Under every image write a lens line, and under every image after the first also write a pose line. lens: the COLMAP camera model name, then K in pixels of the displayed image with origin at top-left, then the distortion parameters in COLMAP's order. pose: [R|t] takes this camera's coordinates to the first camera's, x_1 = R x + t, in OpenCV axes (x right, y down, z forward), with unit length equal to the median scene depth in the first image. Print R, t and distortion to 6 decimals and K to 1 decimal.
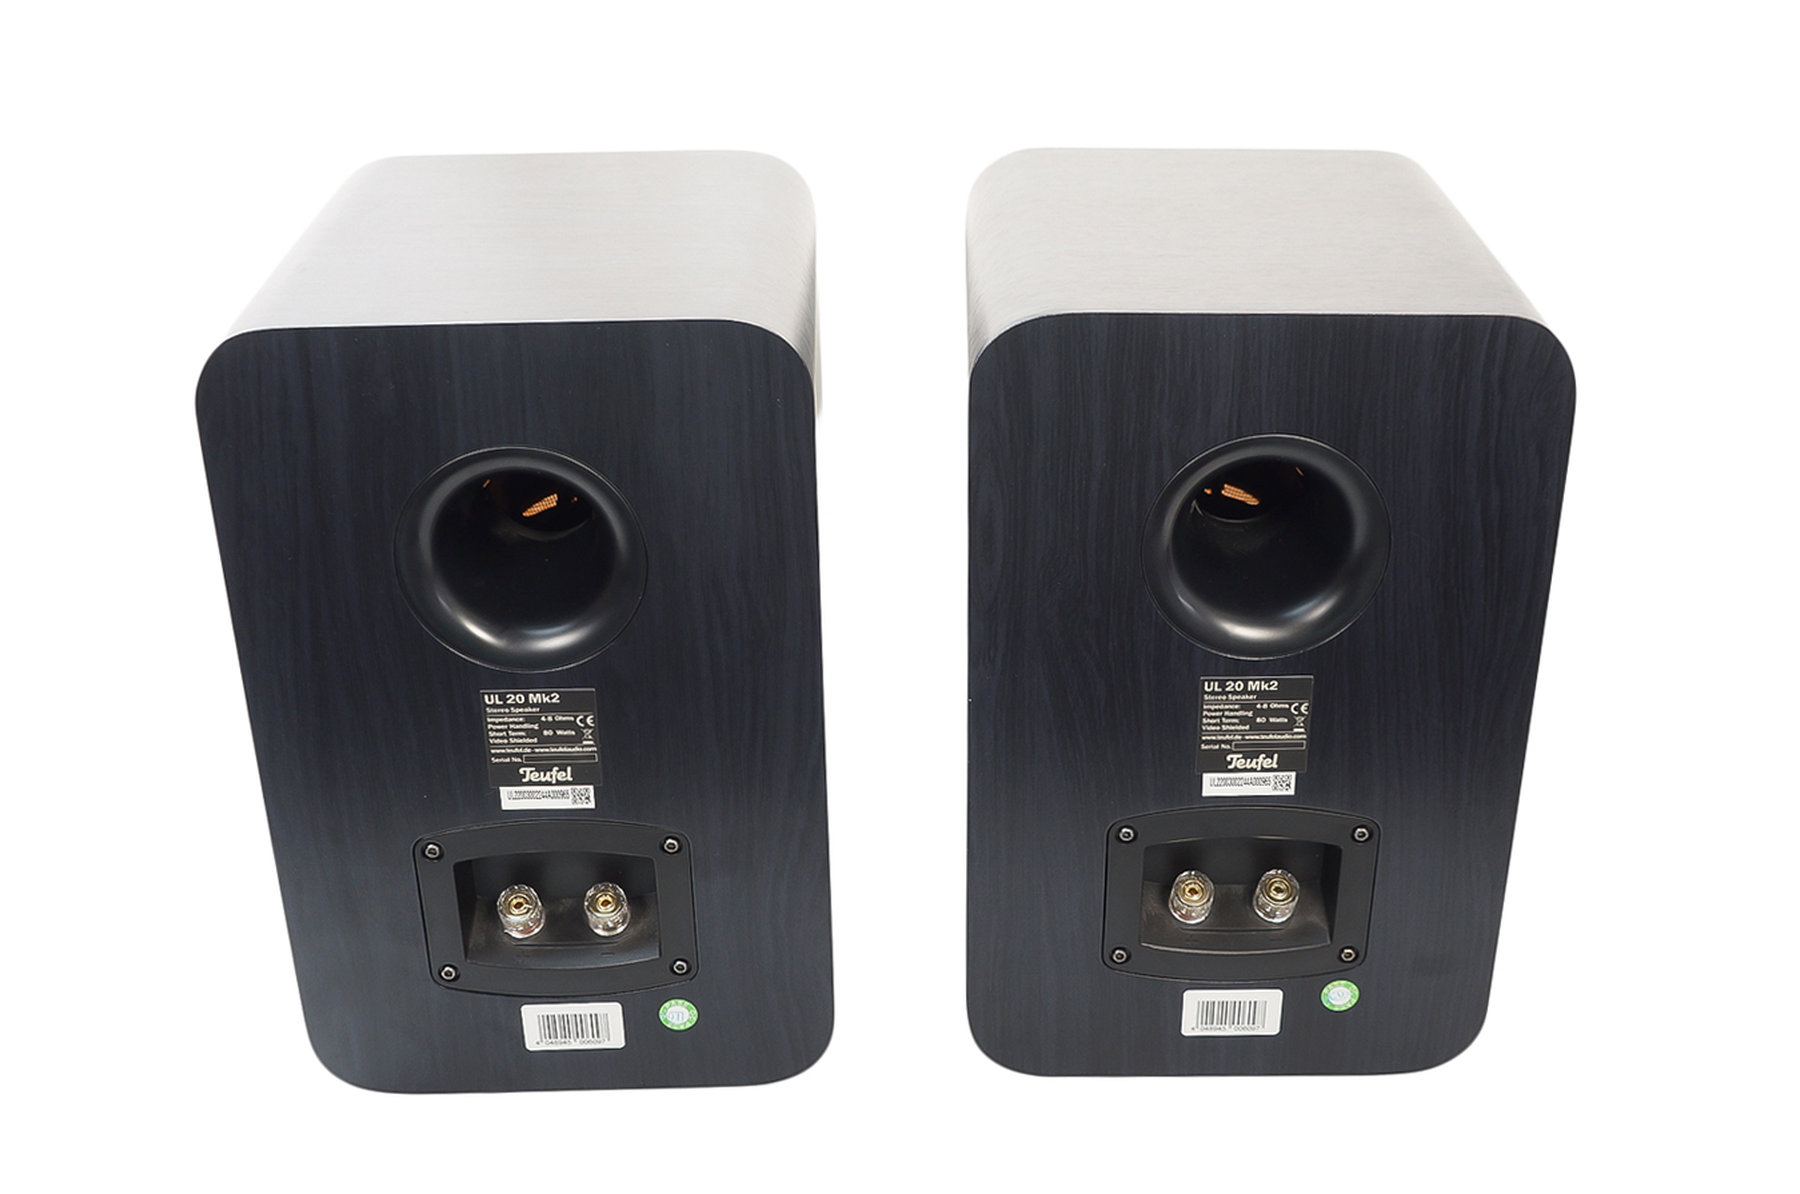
lens RADIAL K [[1952.6, 0, 910.0], [0, 1952.6, 597.8], [0, 0, 1]] dist [-0.018726, 0.000000]
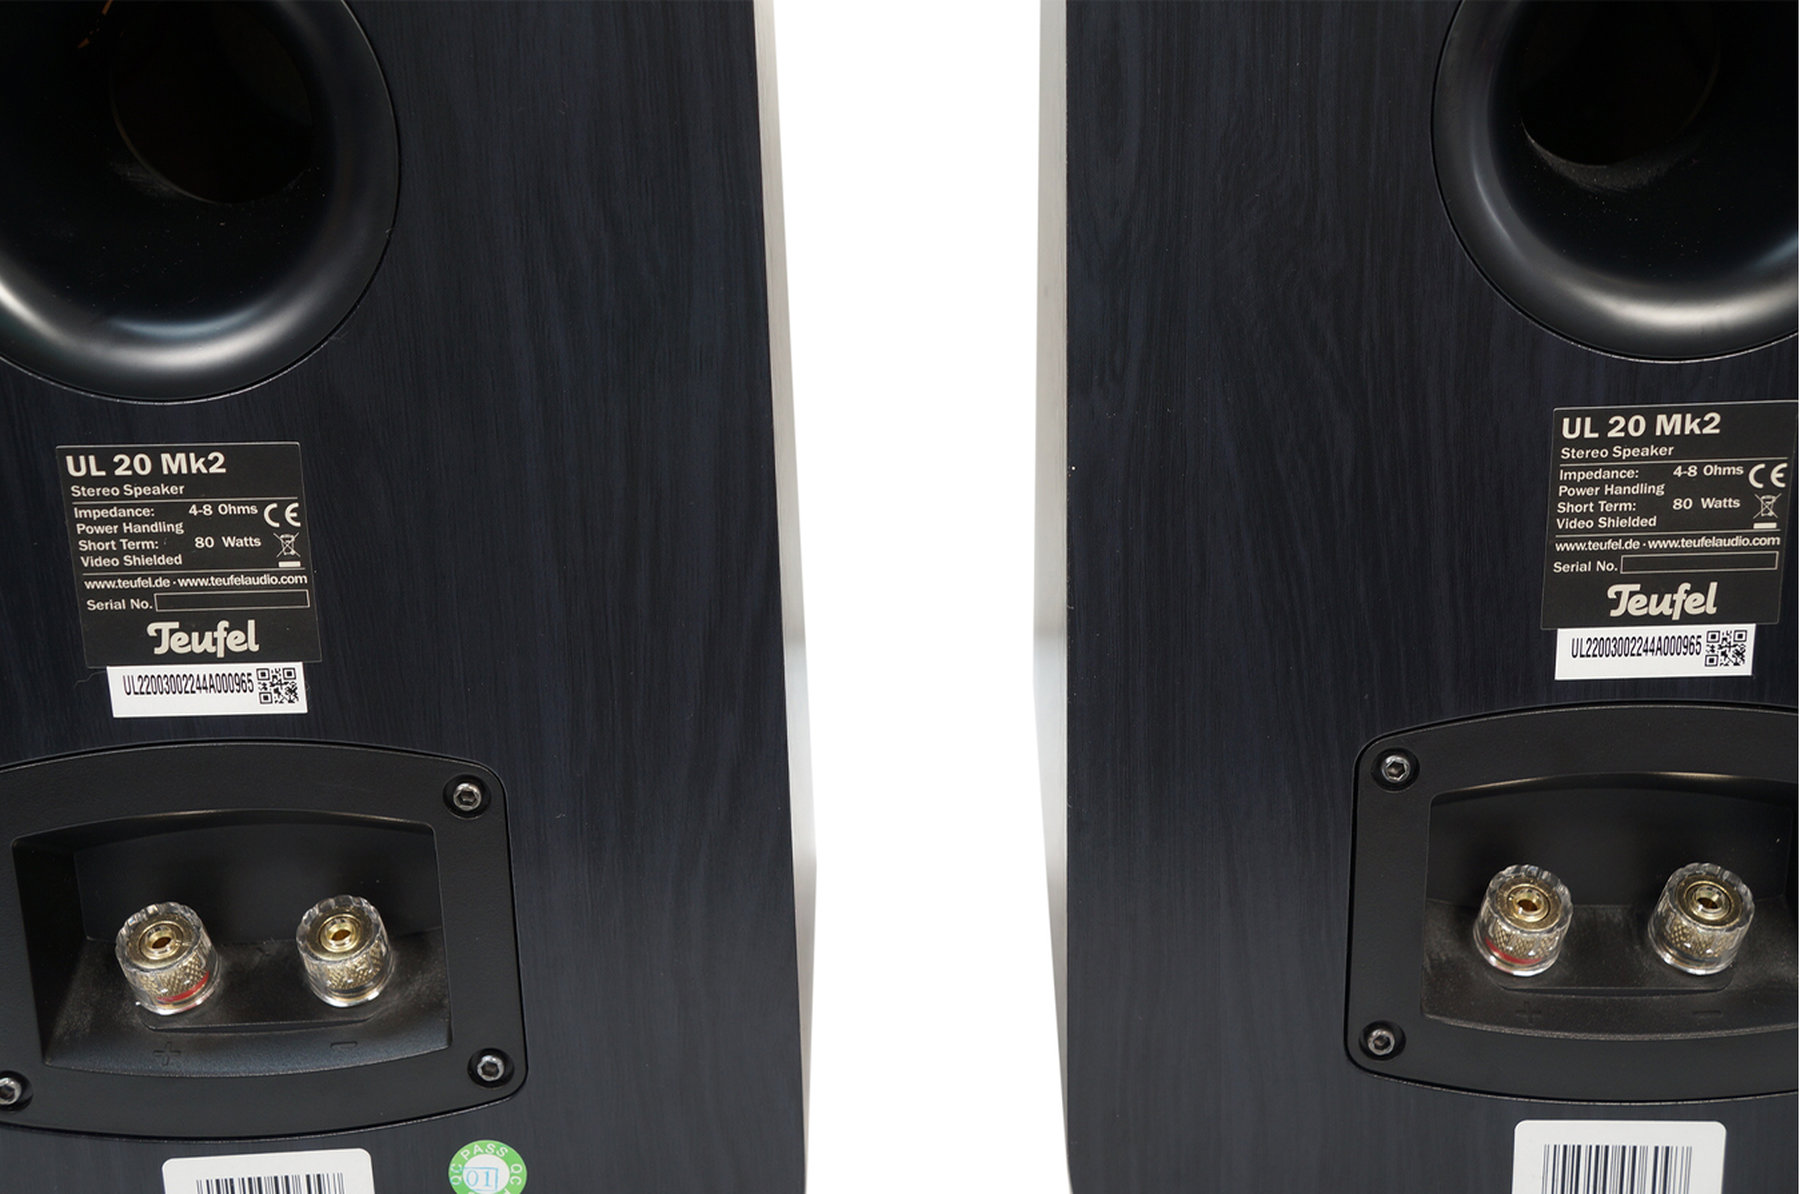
lens RADIAL K [[2156.5, 0, 887.5], [0, 2156.5, 597.2], [0, 0, 1]] dist [0.118389, 0.000000]
pose [[0.999739, -0.012262, -0.019258, -0.005517], [0.009259, 0.988806, -0.148917, 0.161222], [0.020869, 0.148700, 0.988662, 0.459359]]
